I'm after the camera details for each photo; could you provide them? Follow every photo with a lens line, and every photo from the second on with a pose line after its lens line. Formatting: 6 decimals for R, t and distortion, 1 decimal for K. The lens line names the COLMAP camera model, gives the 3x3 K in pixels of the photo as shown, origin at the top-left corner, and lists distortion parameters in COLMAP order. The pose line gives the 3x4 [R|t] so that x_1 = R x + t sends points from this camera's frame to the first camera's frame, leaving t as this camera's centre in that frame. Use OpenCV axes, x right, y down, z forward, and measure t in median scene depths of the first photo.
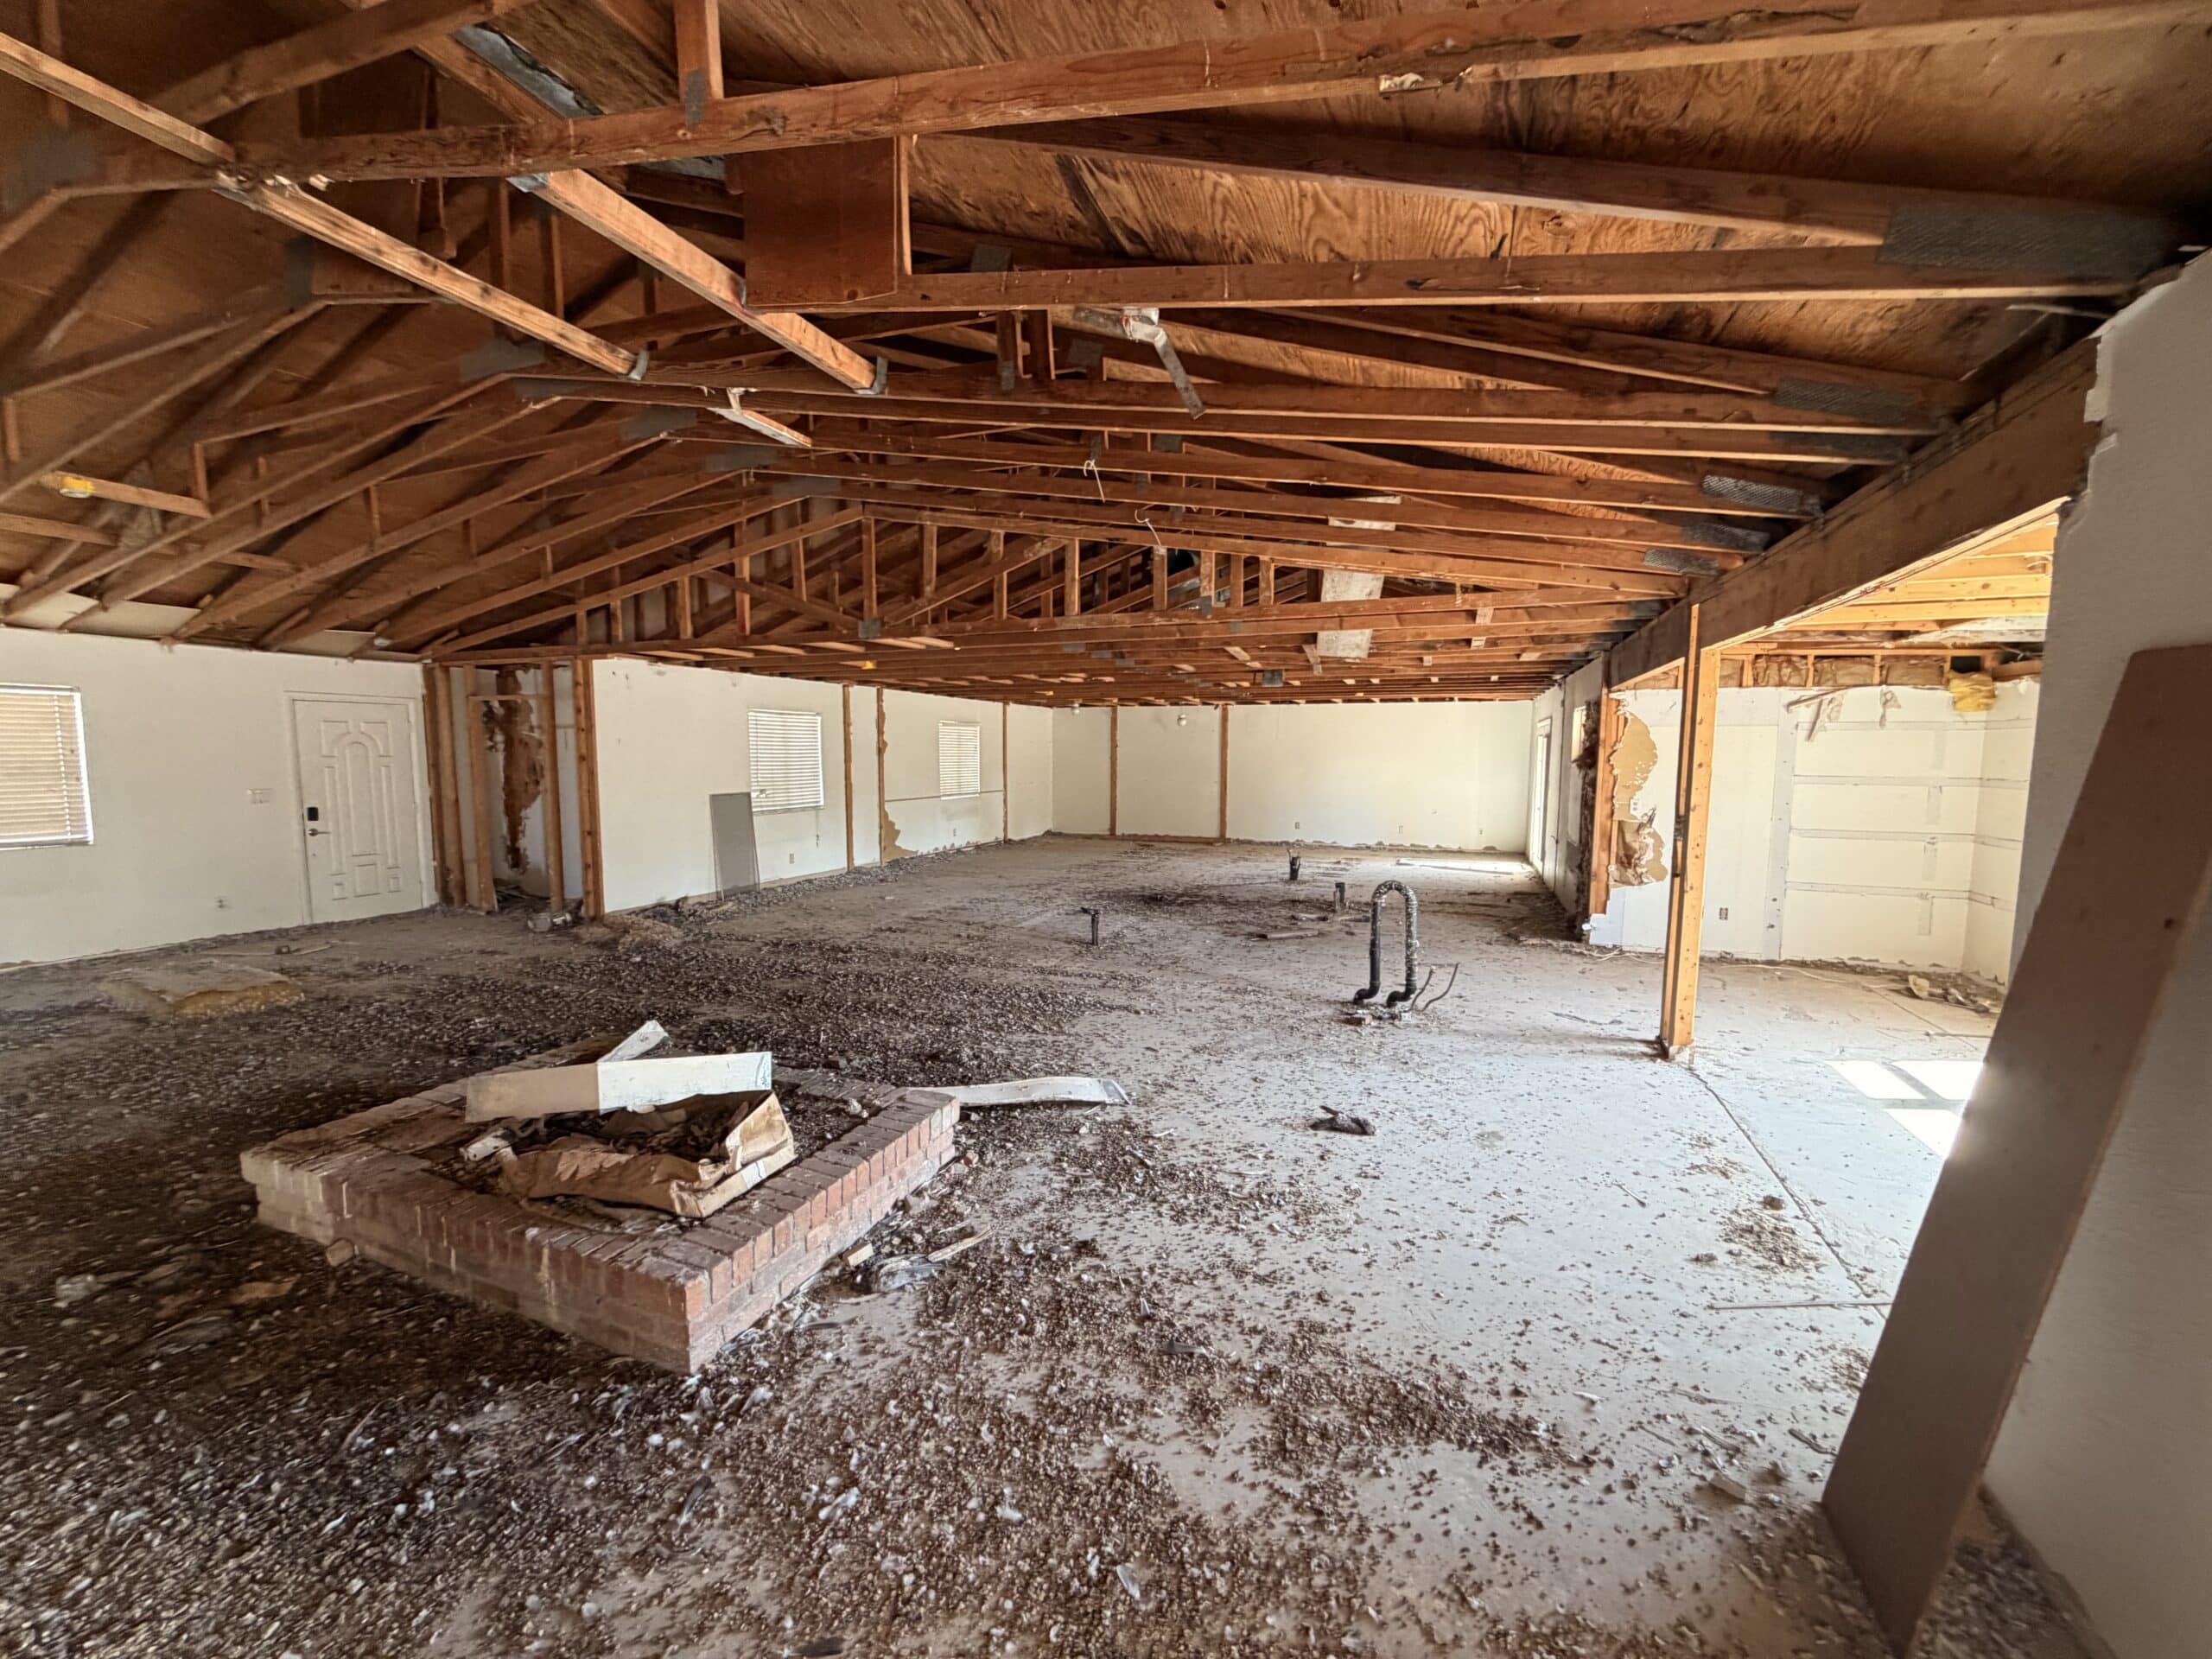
lens RADIAL K [[879.8, 0, 1101.2], [0, 879.8, 829.0], [0, 0, 1]] dist [-0.001269, 0.000144]
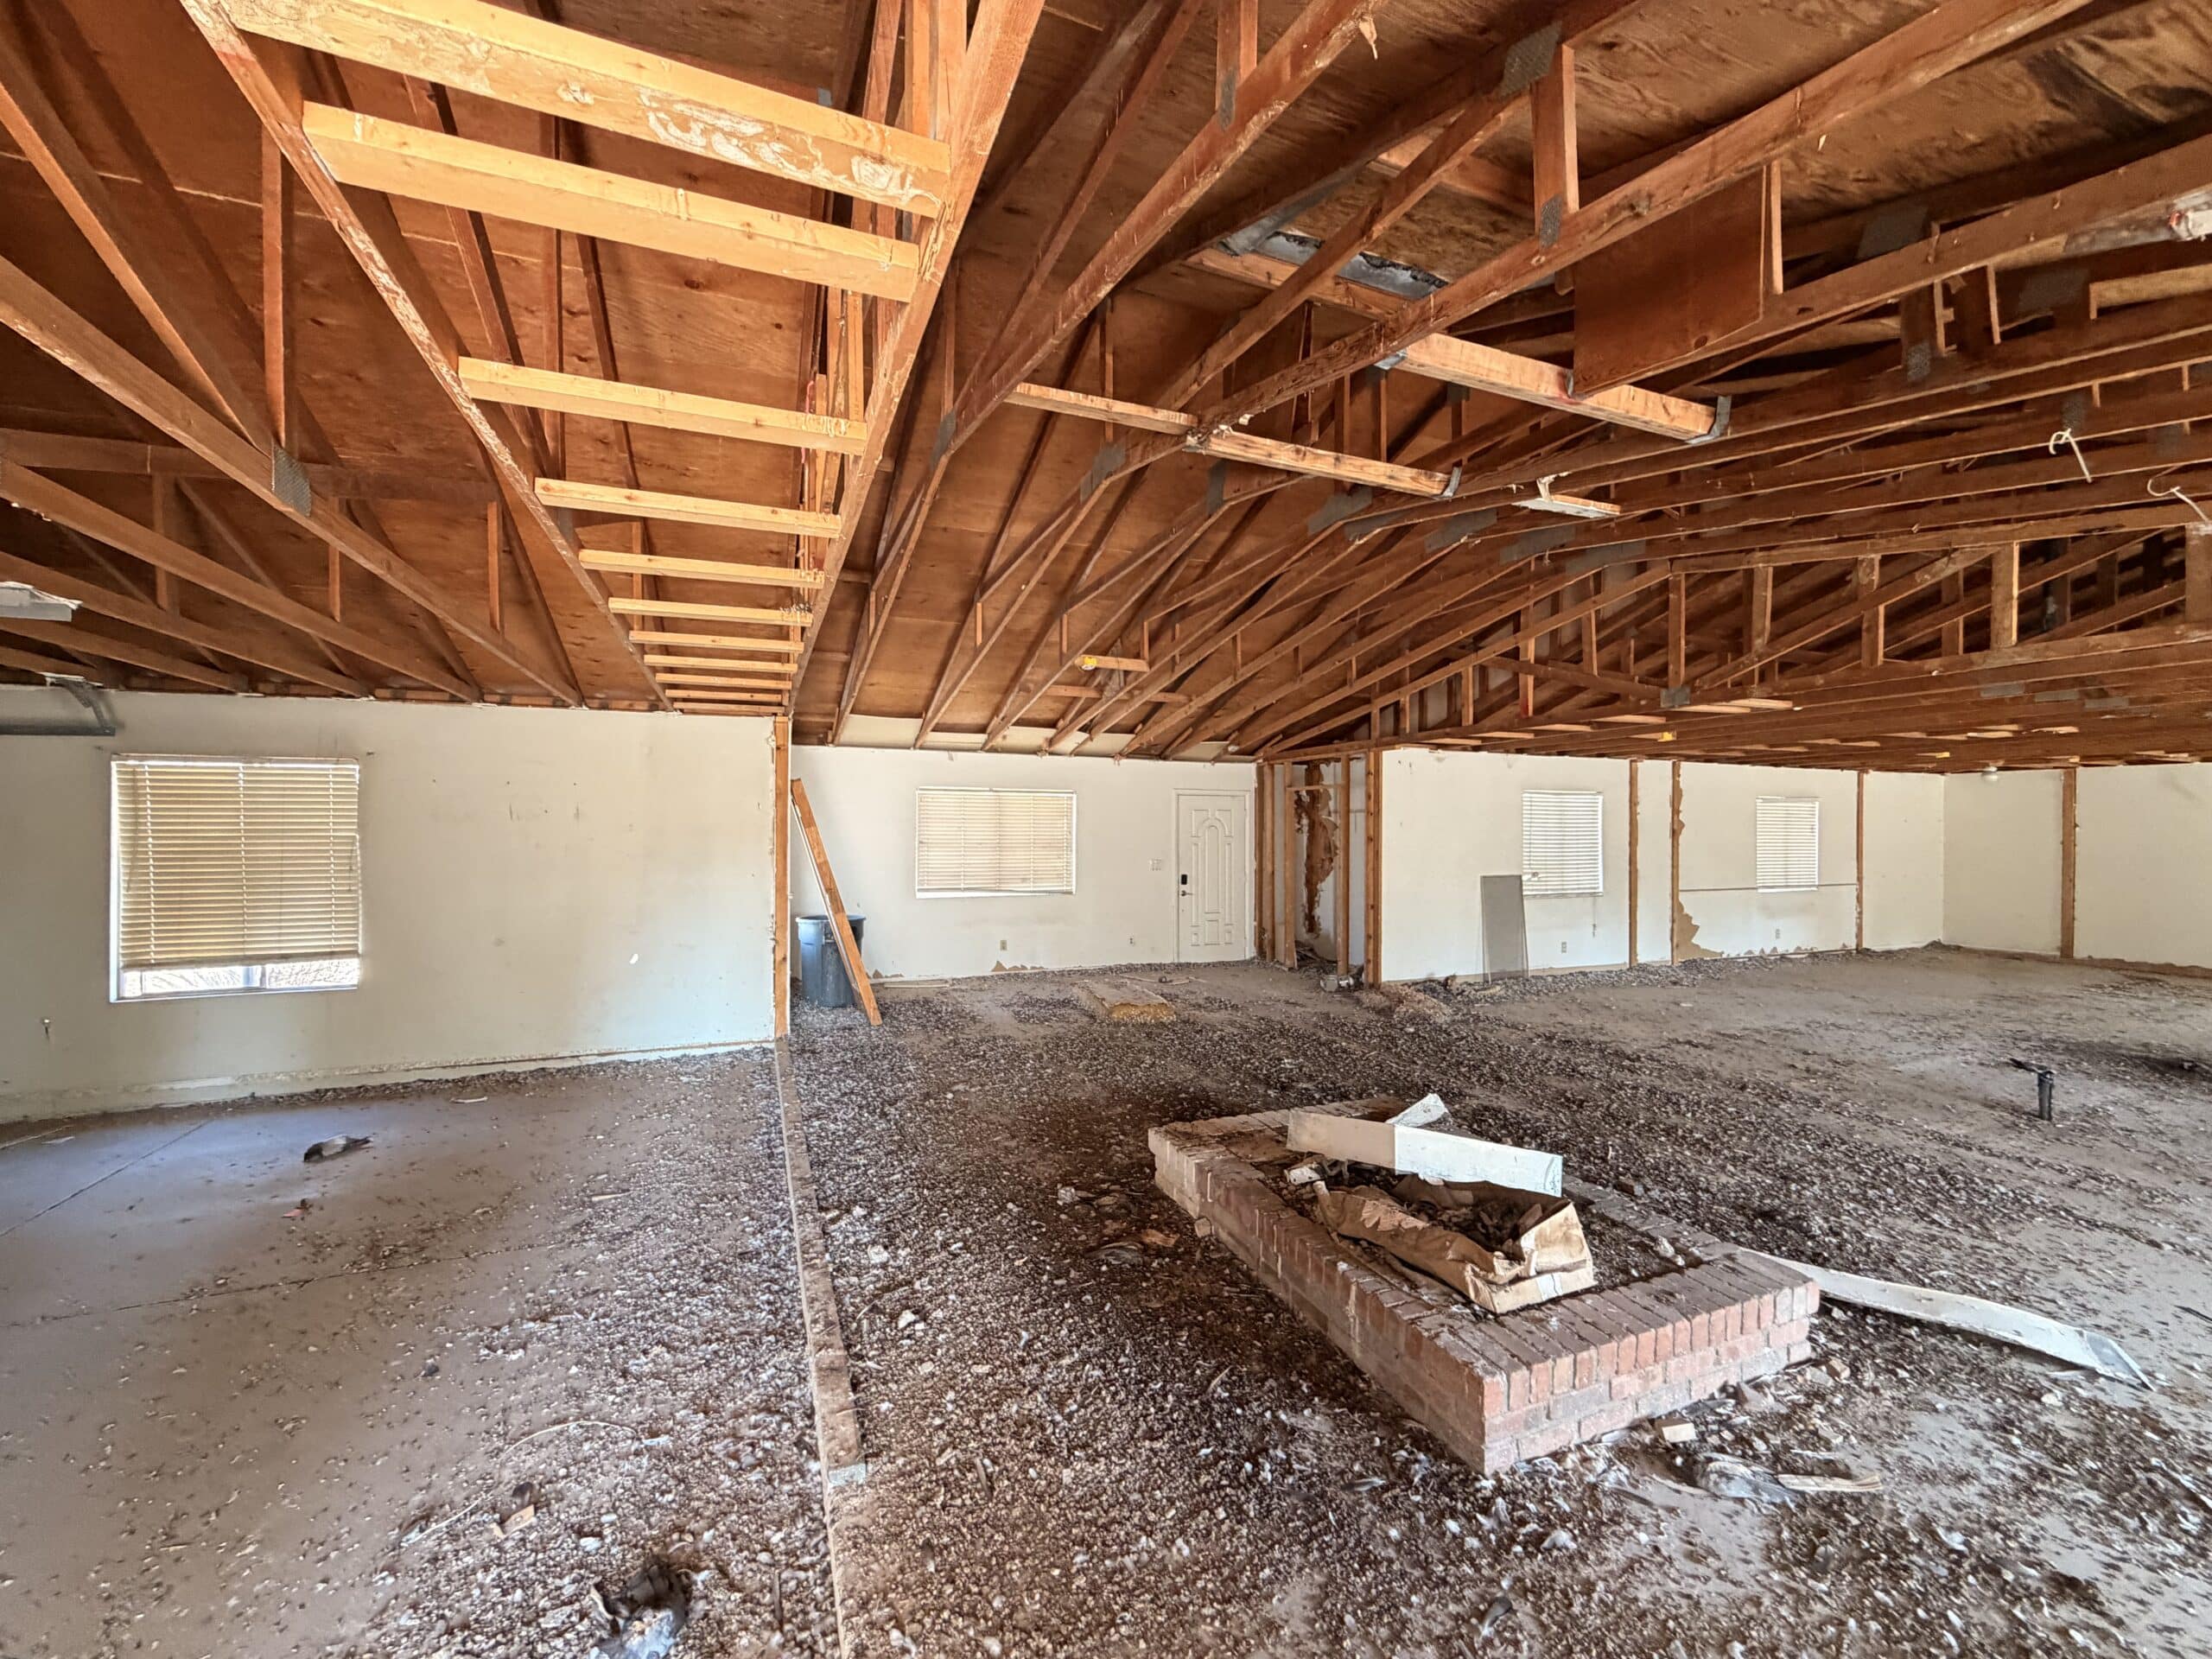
lens RADIAL K [[879.8, 0, 1101.2], [0, 879.8, 829.0], [0, 0, 1]] dist [-0.001269, 0.000144]
pose [[0.687527, -0.001414, -0.726157, -0.030764], [-0.064892, 0.995878, -0.063379, -0.001614], [0.723253, 0.090697, 0.684601, -0.022127]]
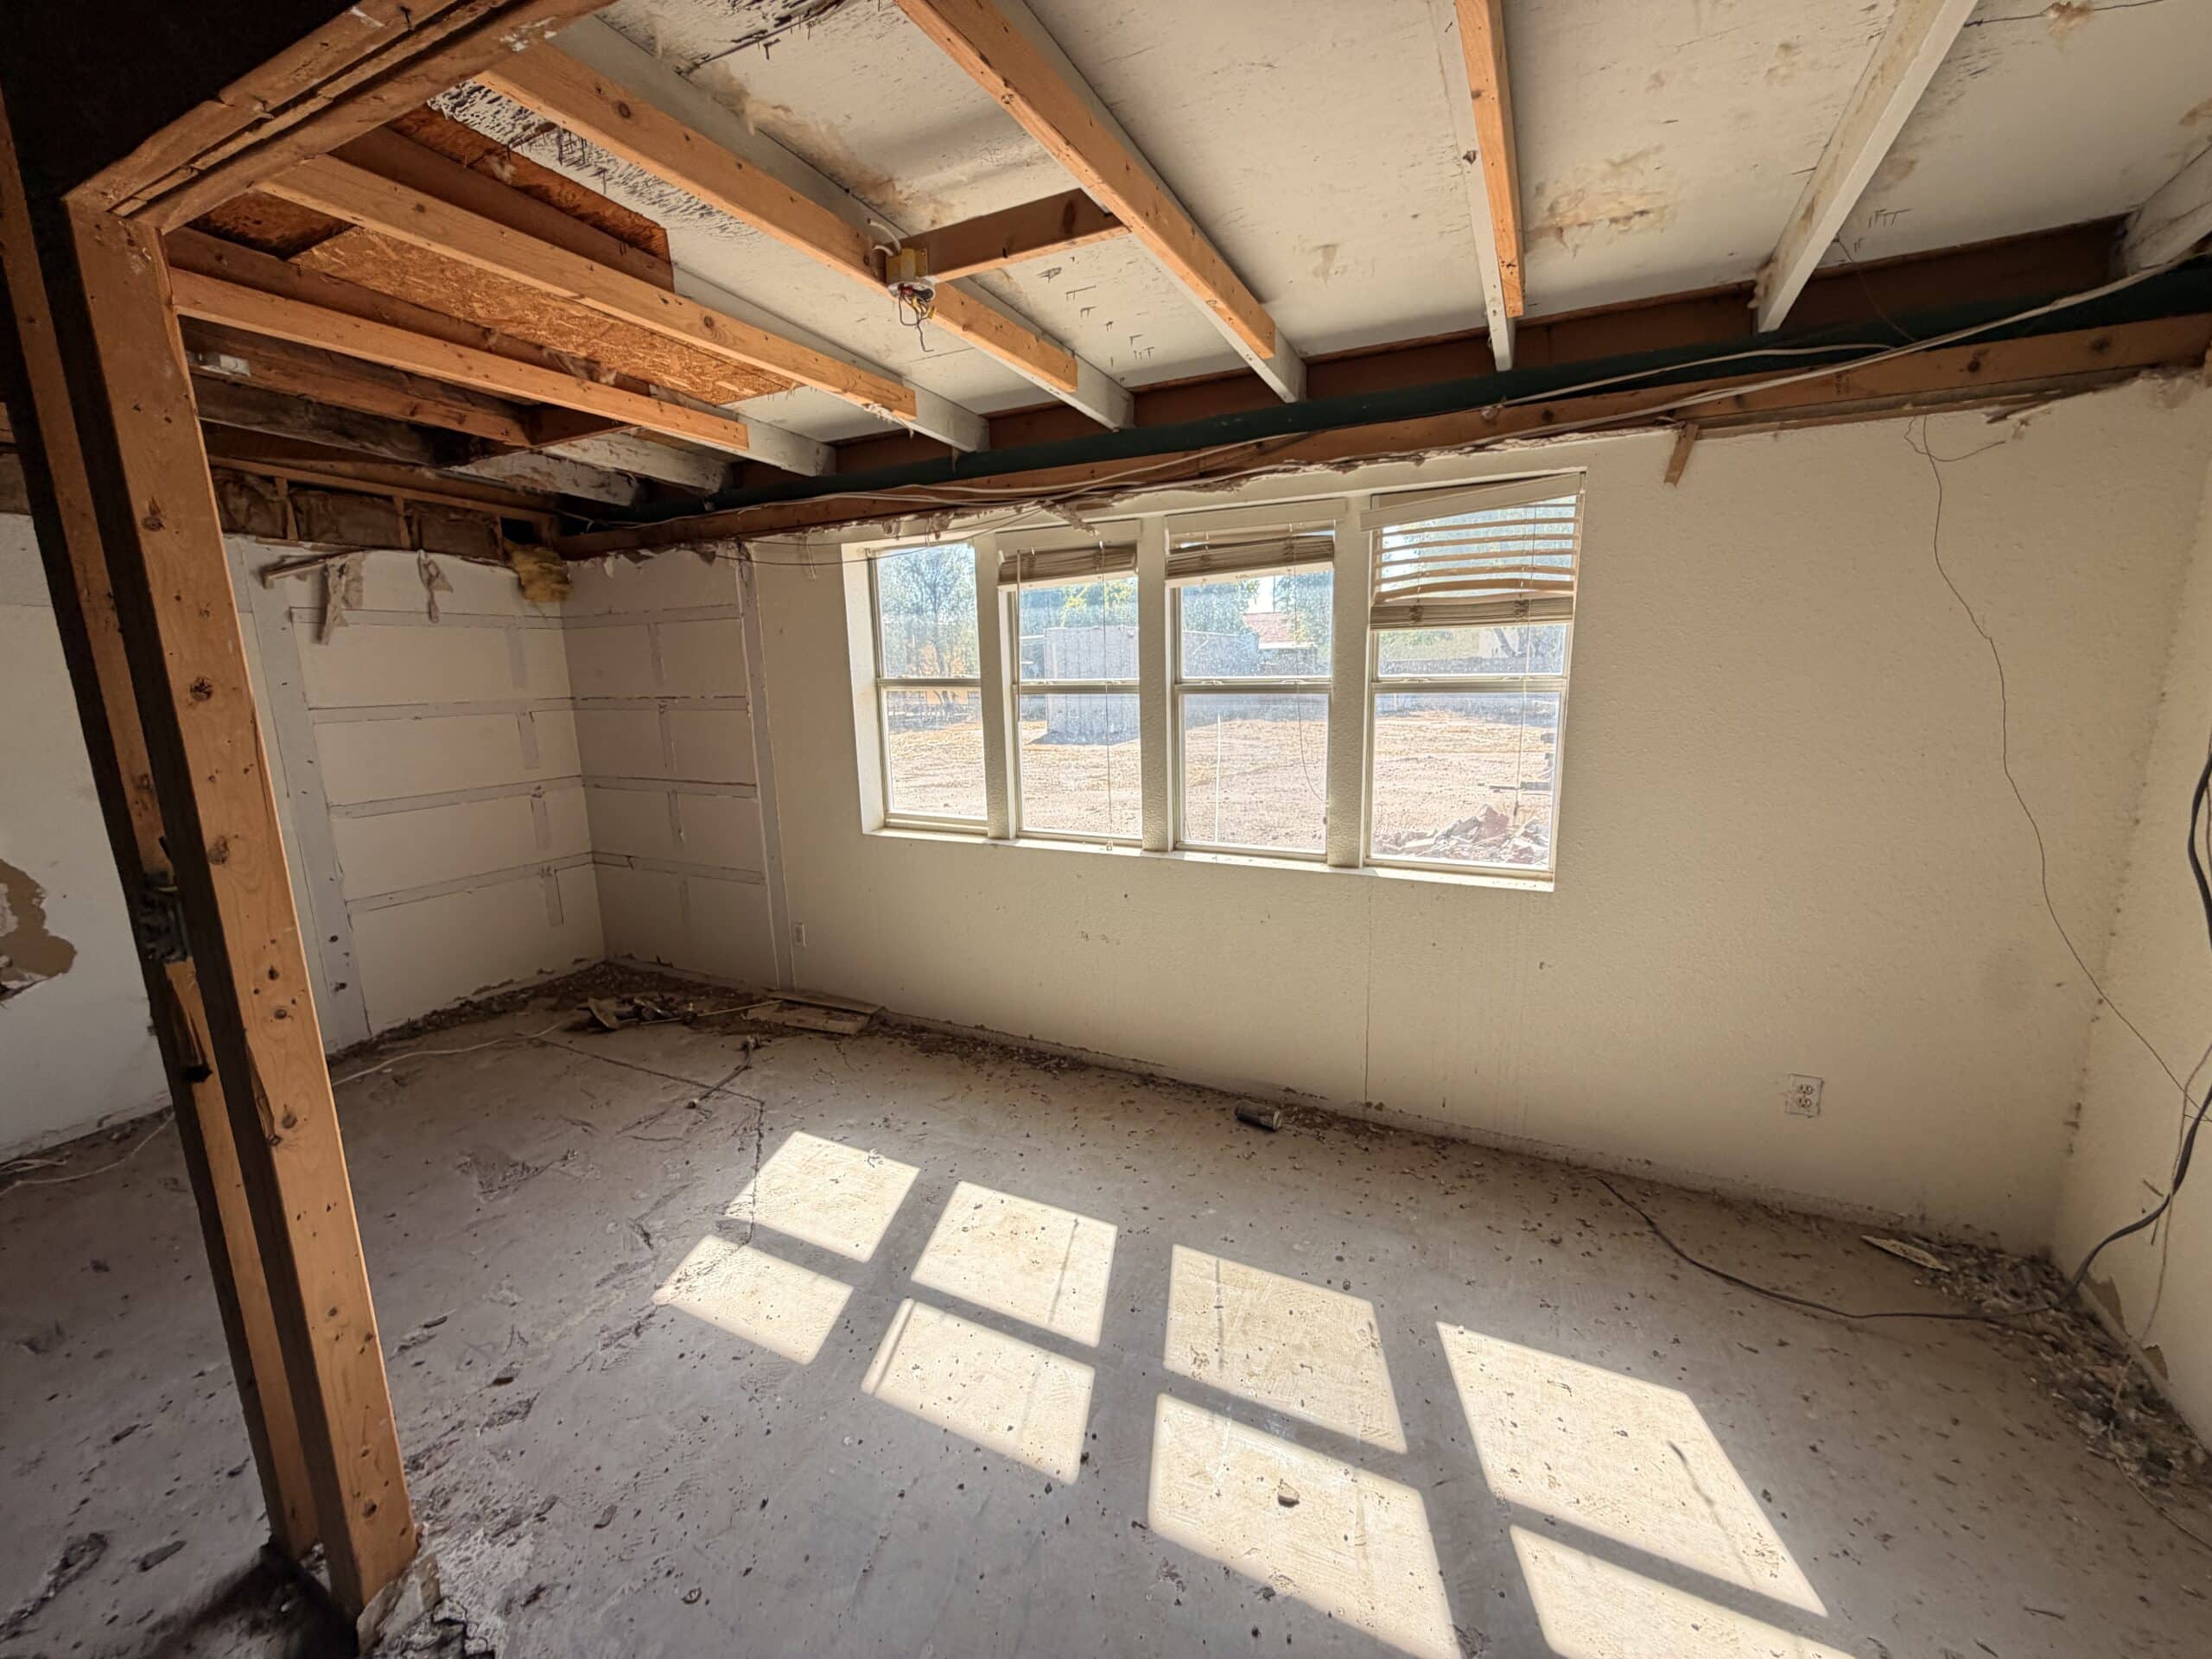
lens RADIAL K [[879.8, 0, 1101.2], [0, 879.8, 829.0], [0, 0, 1]] dist [-0.001269, 0.000144]
pose [[0.086492, -0.191502, 0.977674, 0.087761], [0.111024, 0.977091, 0.181566, -0.009917], [-0.990047, 0.092841, 0.105772, 0.142120]]
